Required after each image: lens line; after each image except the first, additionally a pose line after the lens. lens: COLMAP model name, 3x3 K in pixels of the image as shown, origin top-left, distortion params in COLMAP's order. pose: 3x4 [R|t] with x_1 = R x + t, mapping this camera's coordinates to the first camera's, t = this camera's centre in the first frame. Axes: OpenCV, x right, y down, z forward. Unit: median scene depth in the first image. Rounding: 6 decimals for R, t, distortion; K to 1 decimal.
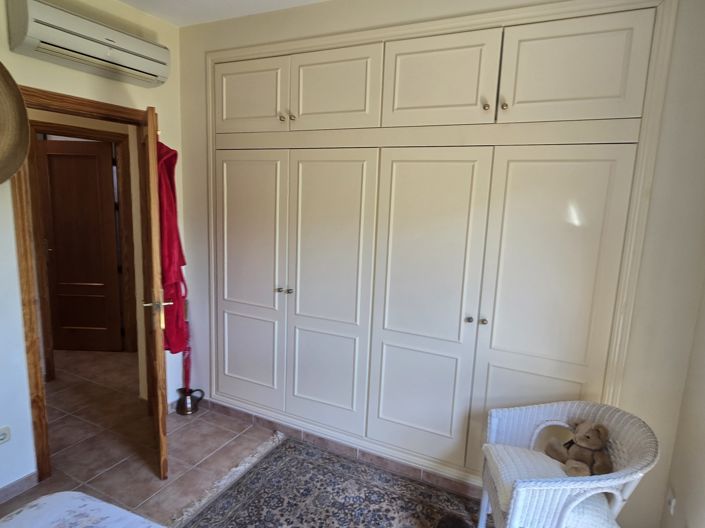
lens RADIAL K [[431.6, 0, 354.5], [0, 431.6, 264.1], [0, 0, 1]] dist [0.008916, -0.005750]
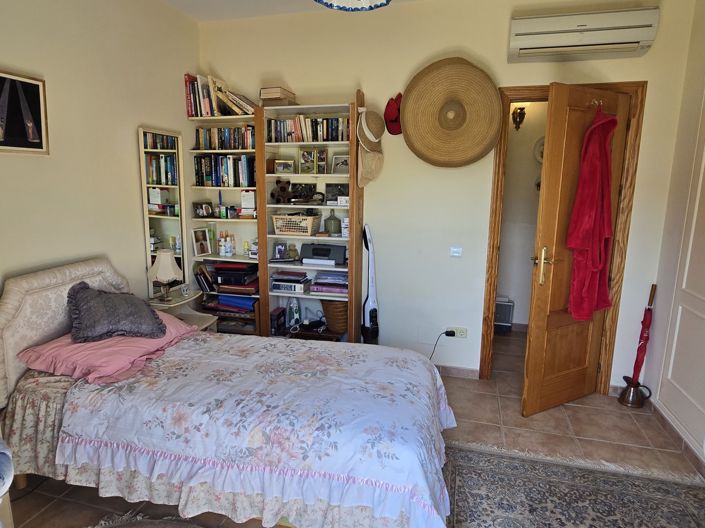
lens RADIAL K [[431.6, 0, 352.9], [0, 431.6, 259.0], [0, 0, 1]] dist [0.008916, -0.005750]
pose [[0.221416, 0.146581, -0.964100, 0.399131], [-0.164526, 0.980082, 0.111225, 0.039598], [0.961201, 0.133992, 0.241122, 0.206455]]
